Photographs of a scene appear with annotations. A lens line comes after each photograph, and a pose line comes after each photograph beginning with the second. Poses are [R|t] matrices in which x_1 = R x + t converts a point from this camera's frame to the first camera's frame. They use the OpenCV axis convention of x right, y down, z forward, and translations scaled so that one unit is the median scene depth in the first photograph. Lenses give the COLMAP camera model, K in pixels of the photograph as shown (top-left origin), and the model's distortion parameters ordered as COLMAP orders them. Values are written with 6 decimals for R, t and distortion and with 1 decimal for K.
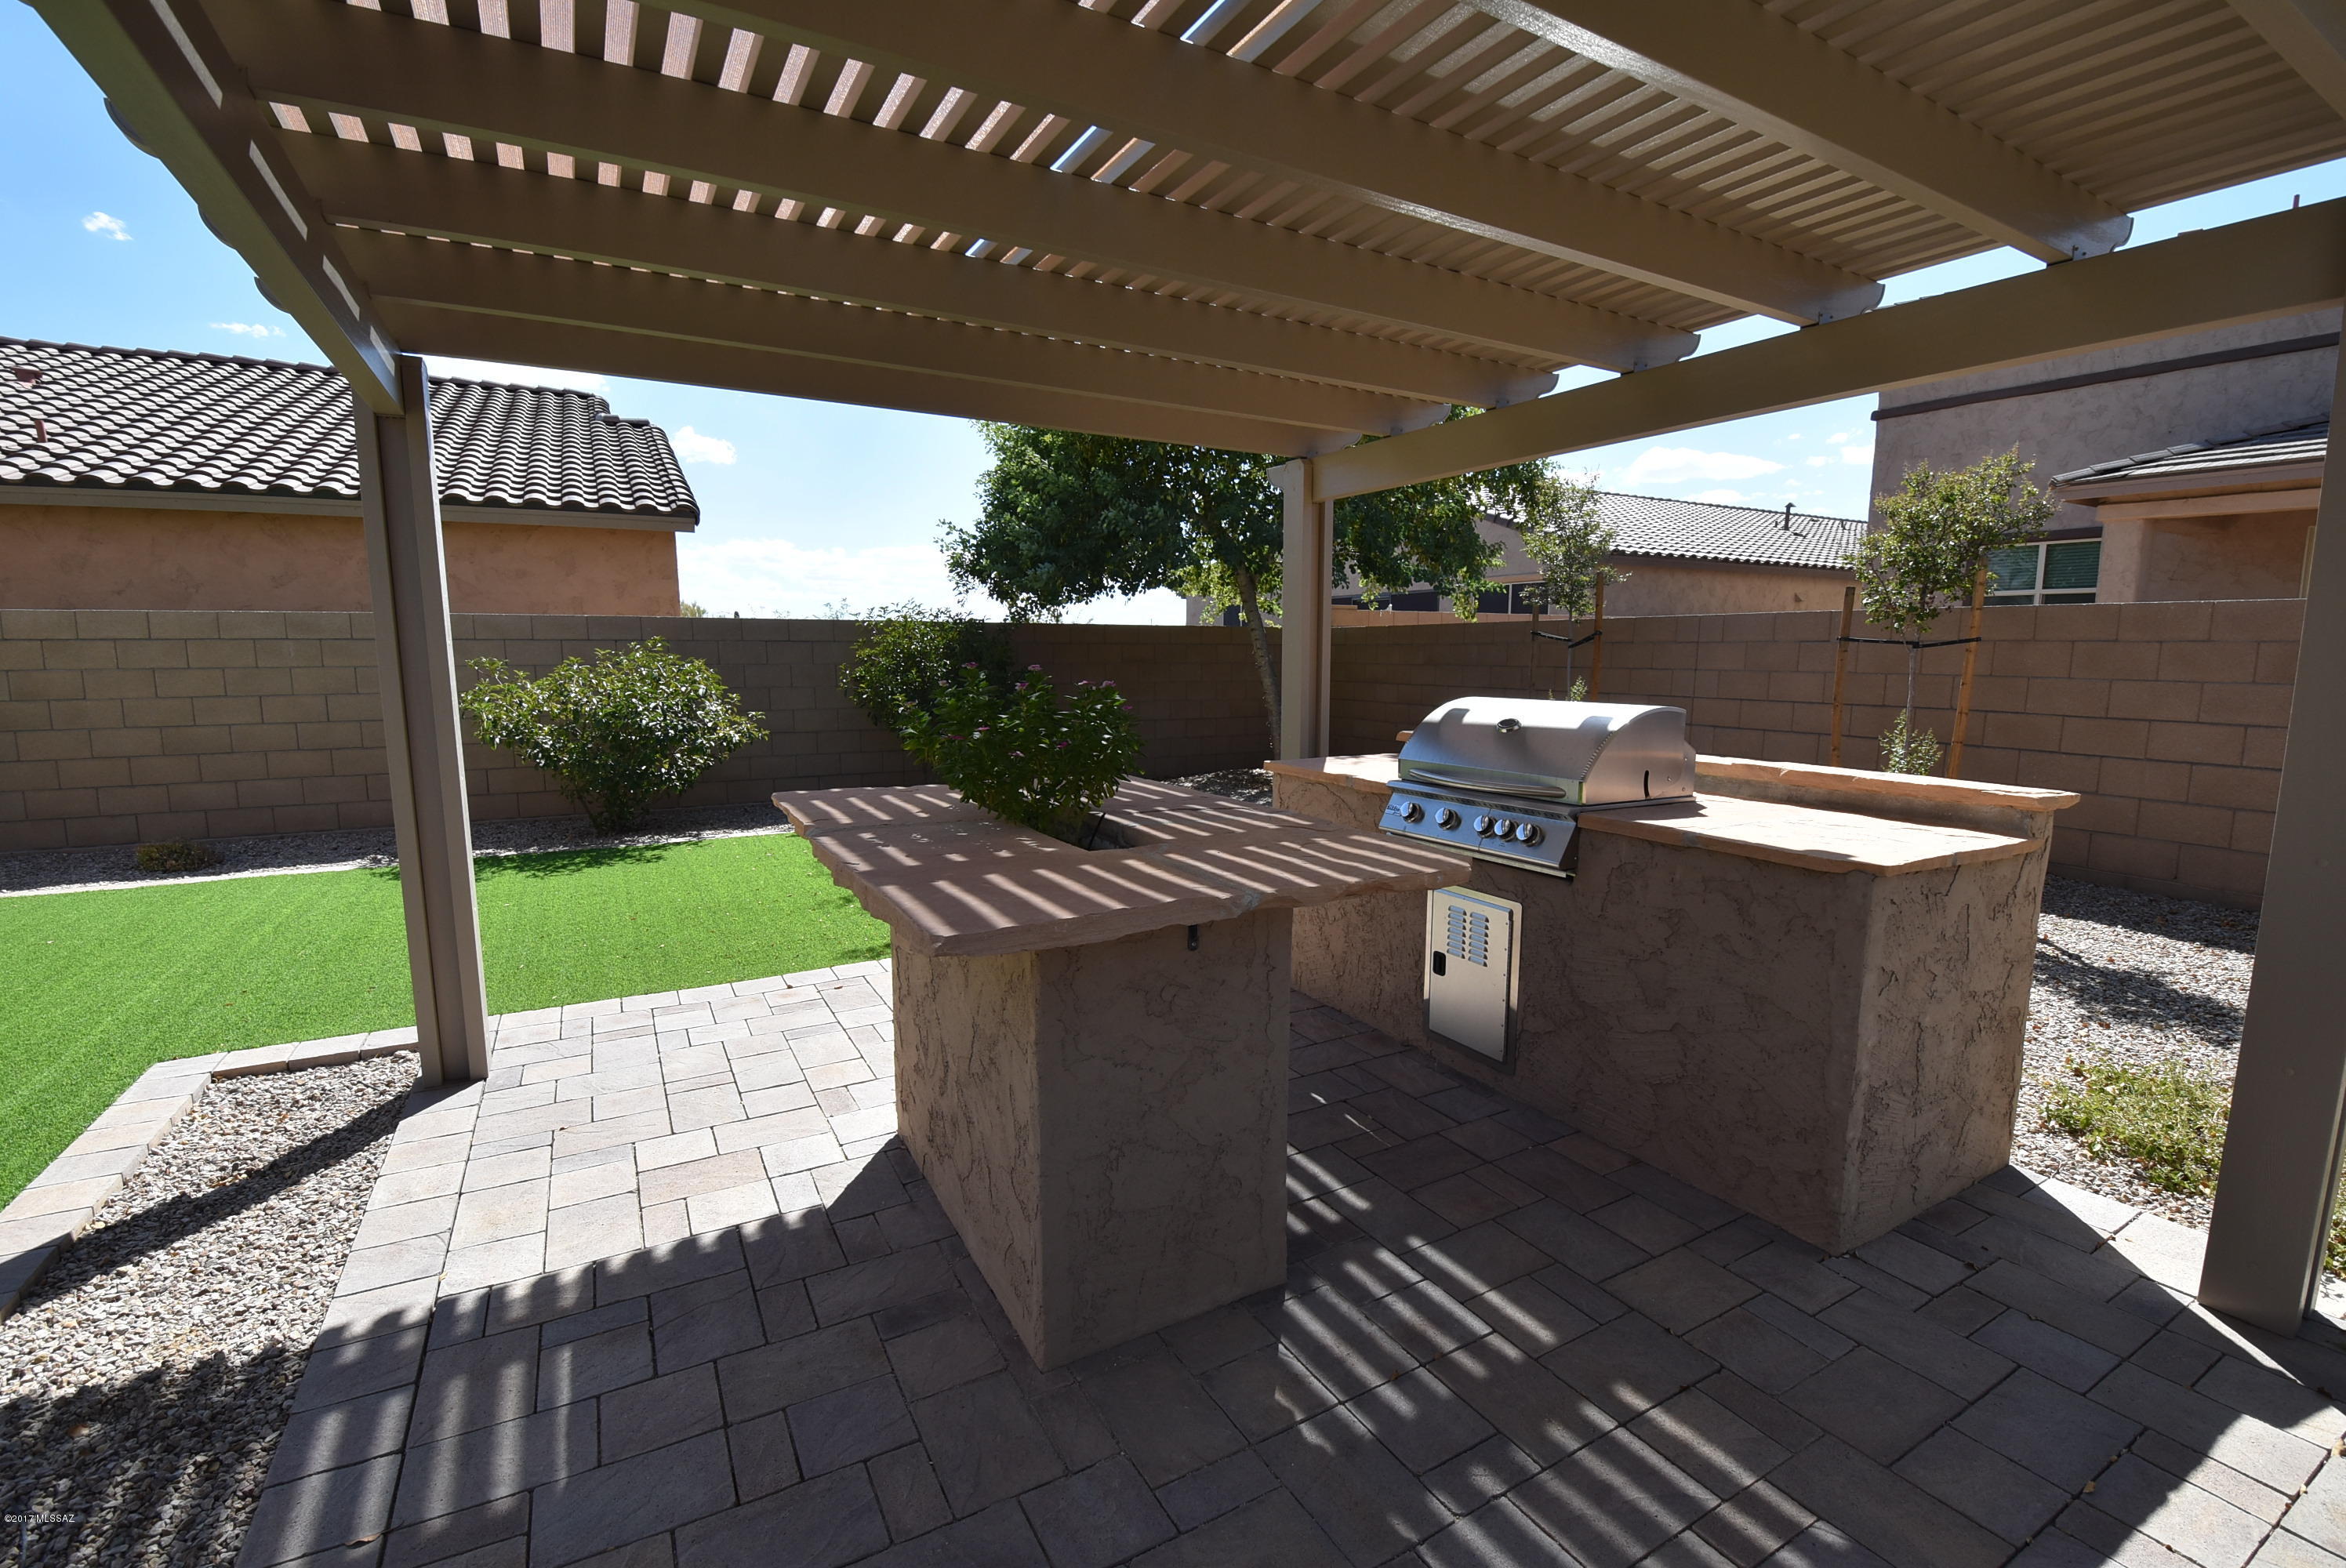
lens RADIAL K [[1027.2, 0, 1184.1], [0, 1027.2, 789.0], [0, 0, 1]] dist [0.003614, -0.014297]
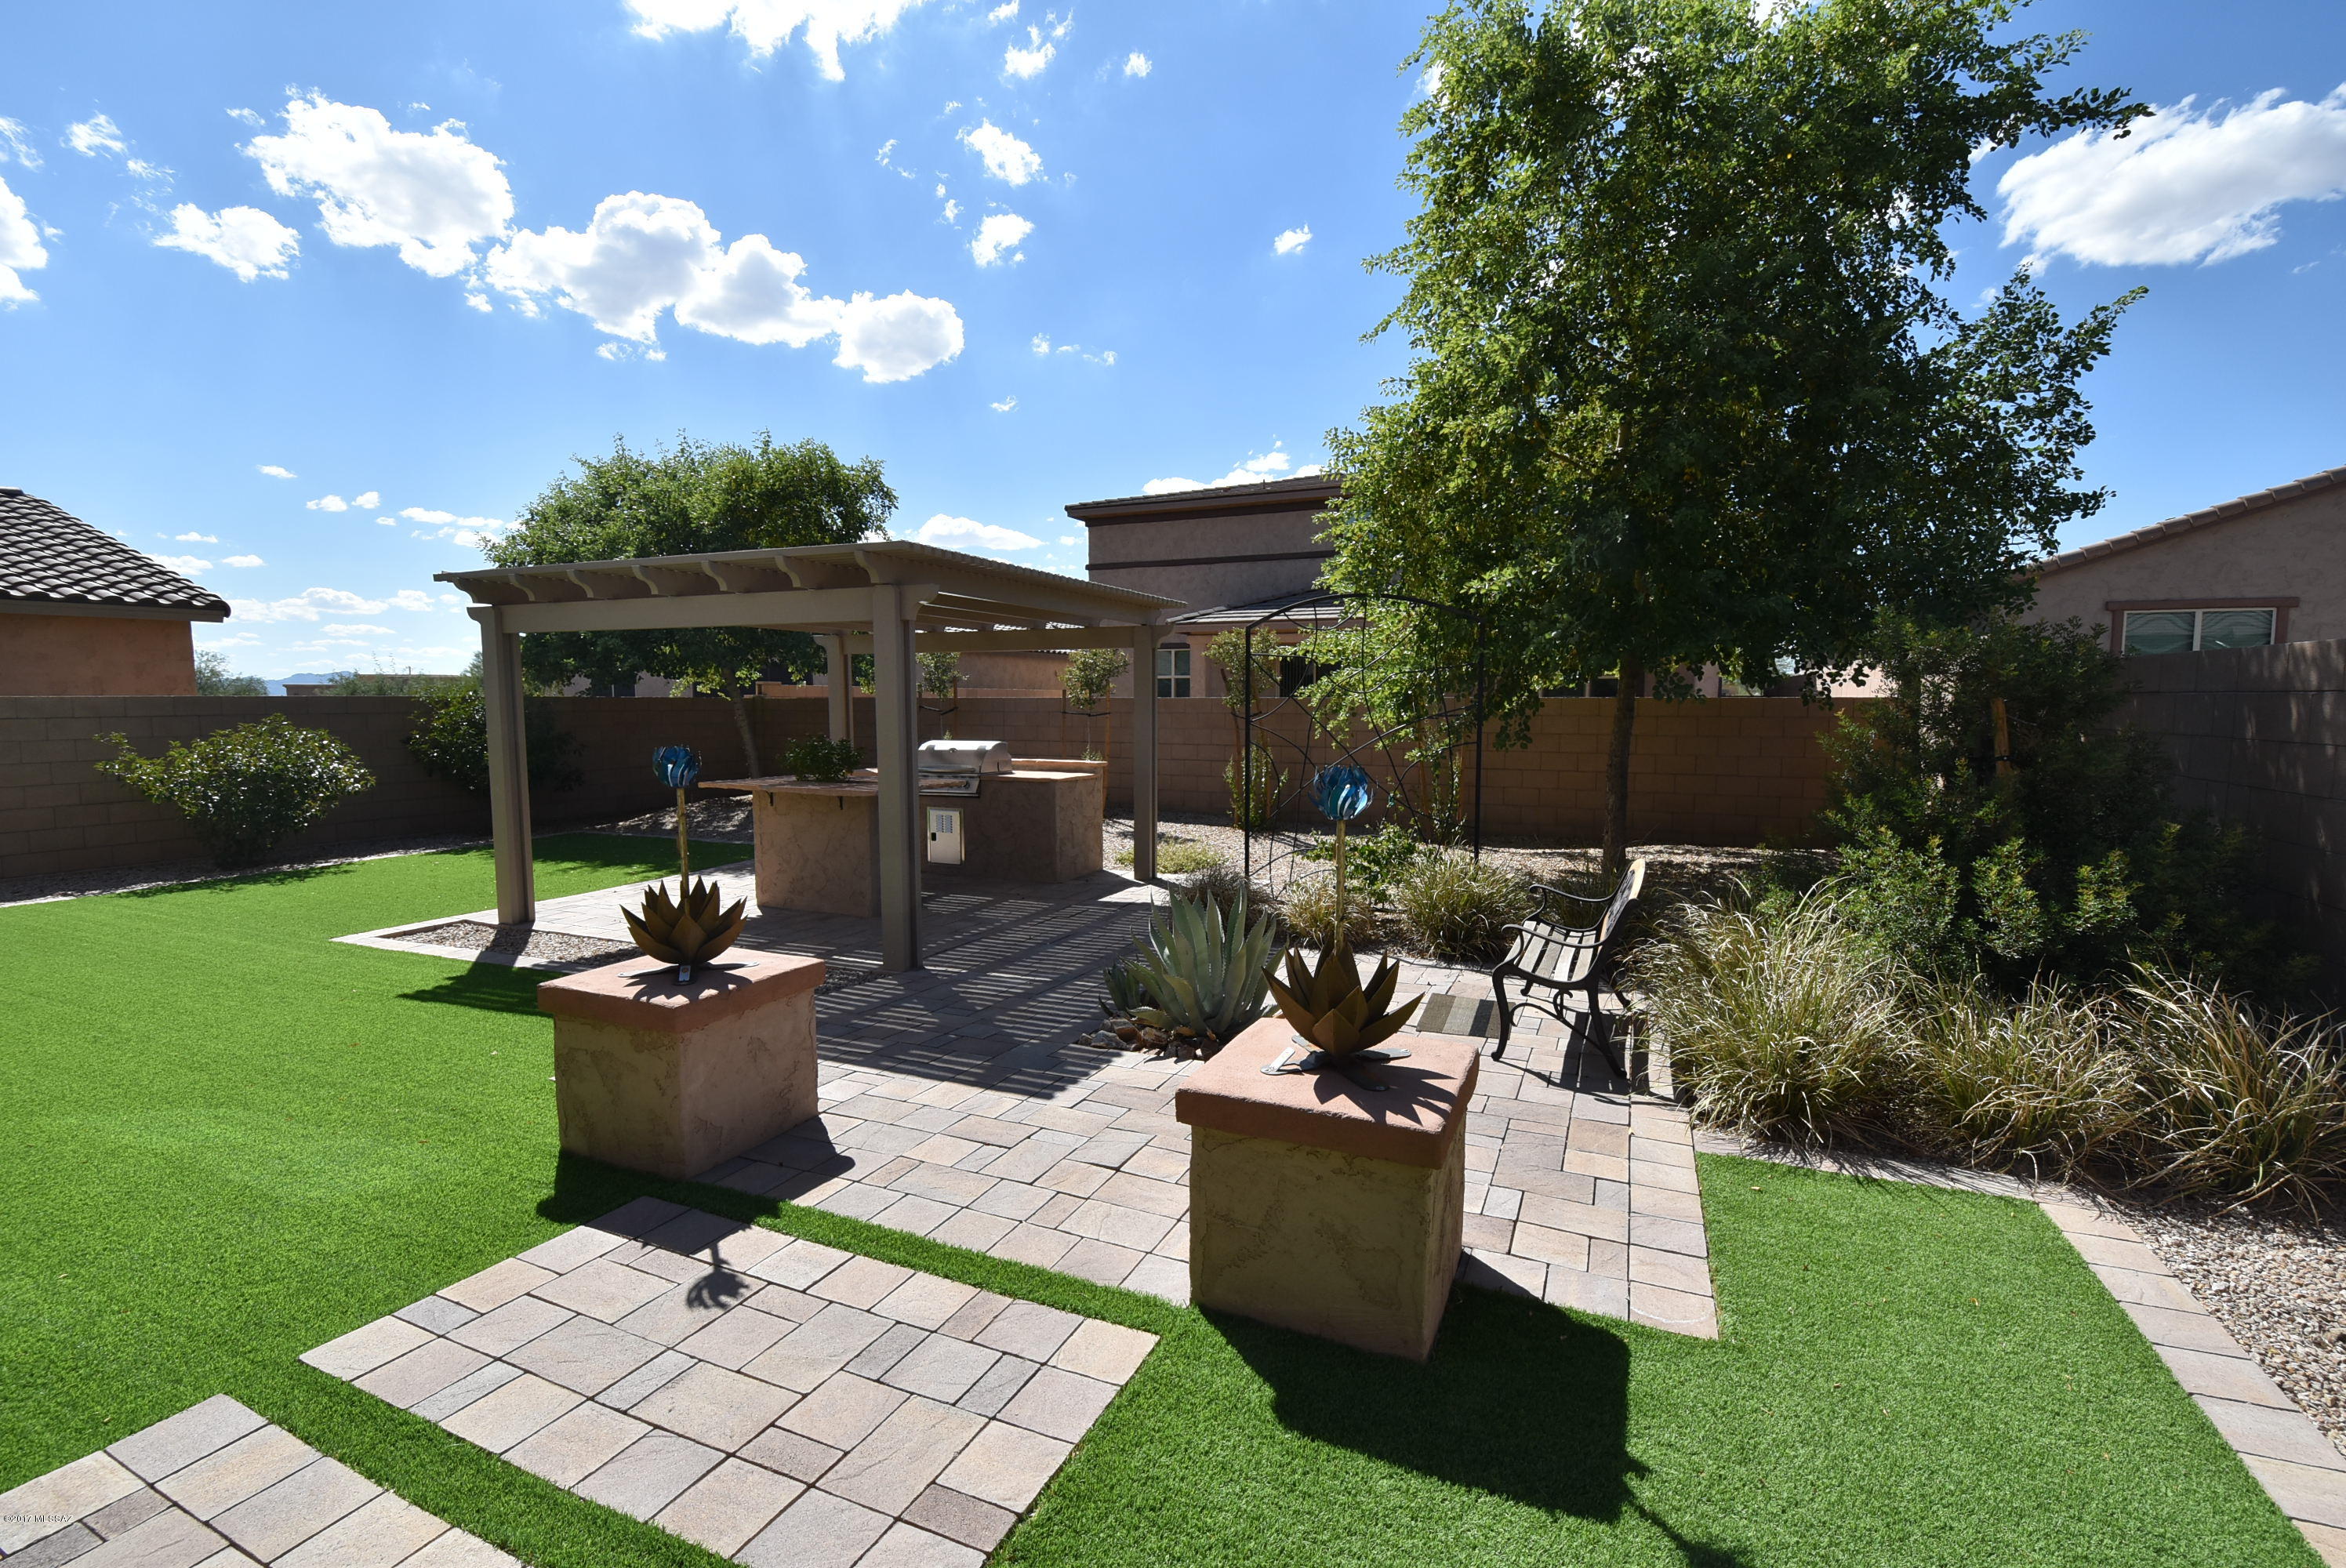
lens RADIAL K [[1027.2, 0, 1184.1], [0, 1027.2, 789.0], [0, 0, 1]] dist [0.003614, -0.014297]
pose [[0.800244, -0.052233, 0.597396, -0.987275], [0.081645, 0.996413, -0.022247, 0.182948], [-0.594091, 0.066577, 0.801638, -1.871088]]
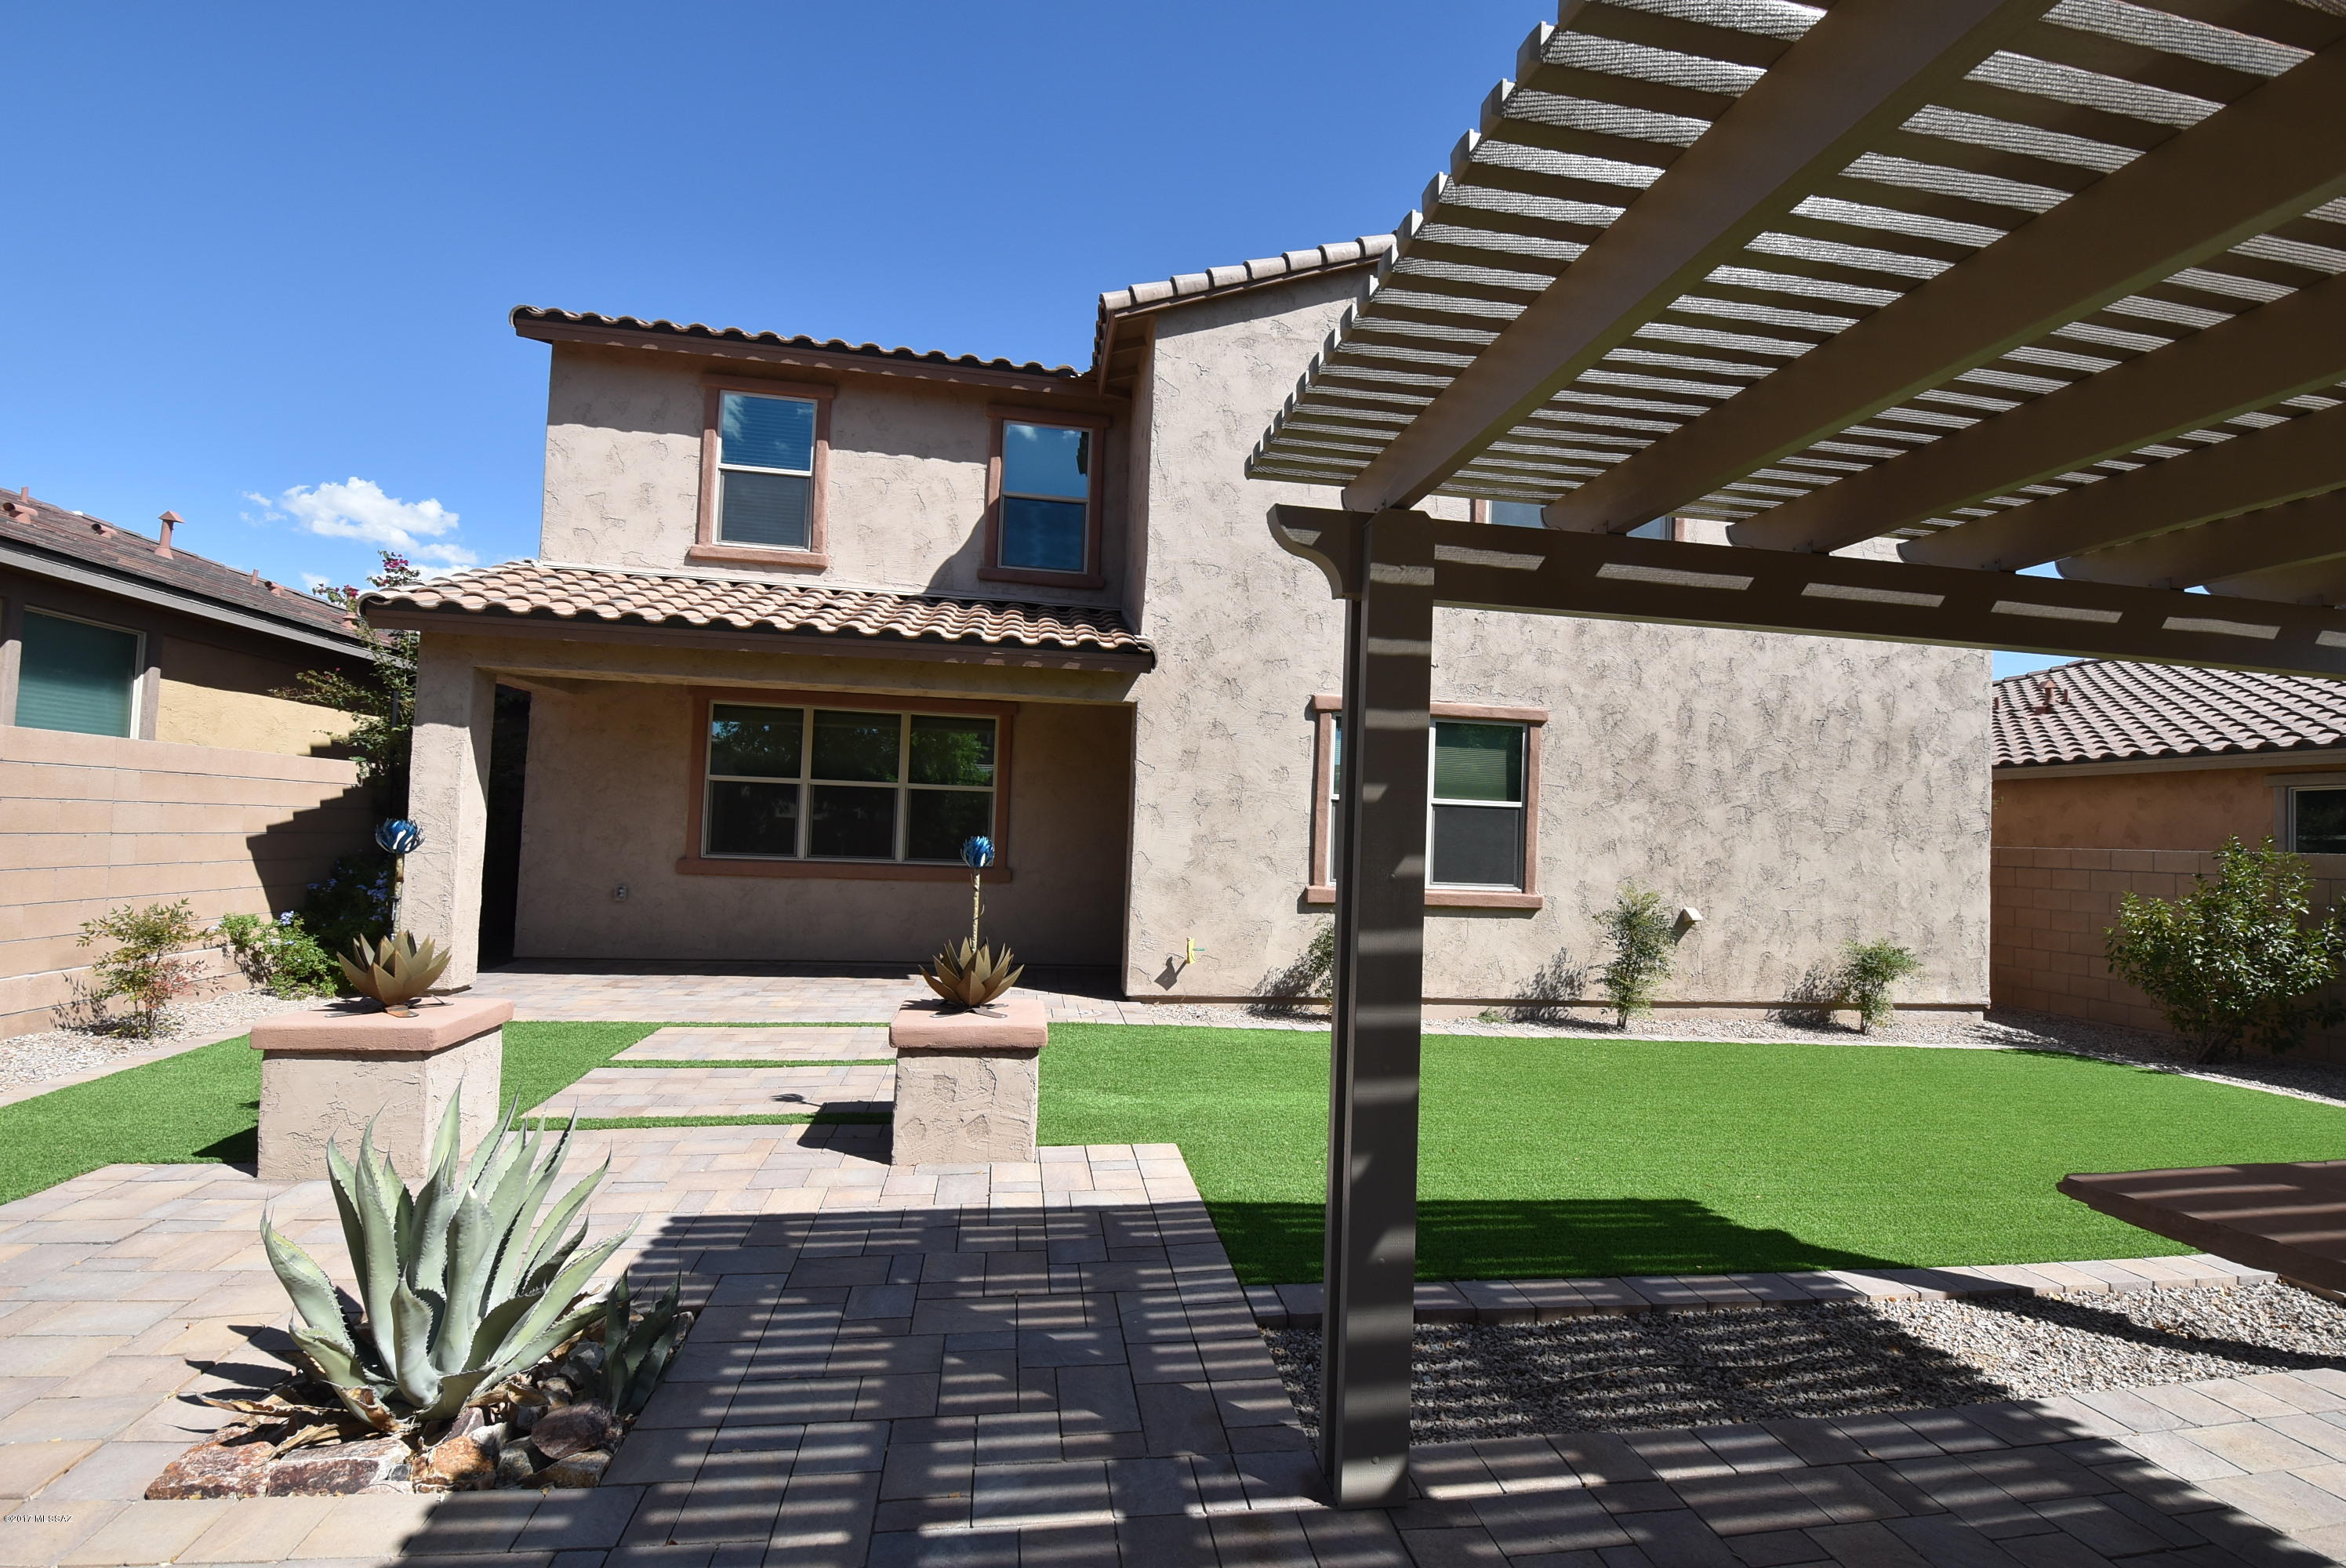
lens RADIAL K [[1027.2, 0, 1184.1], [0, 1027.2, 789.0], [0, 0, 1]] dist [0.003614, -0.014297]
pose [[-0.341720, -0.055304, -0.938173, 0.594397], [-0.164324, 0.986405, 0.001706, -0.058569], [0.925324, 0.154747, -0.346162, 0.210258]]
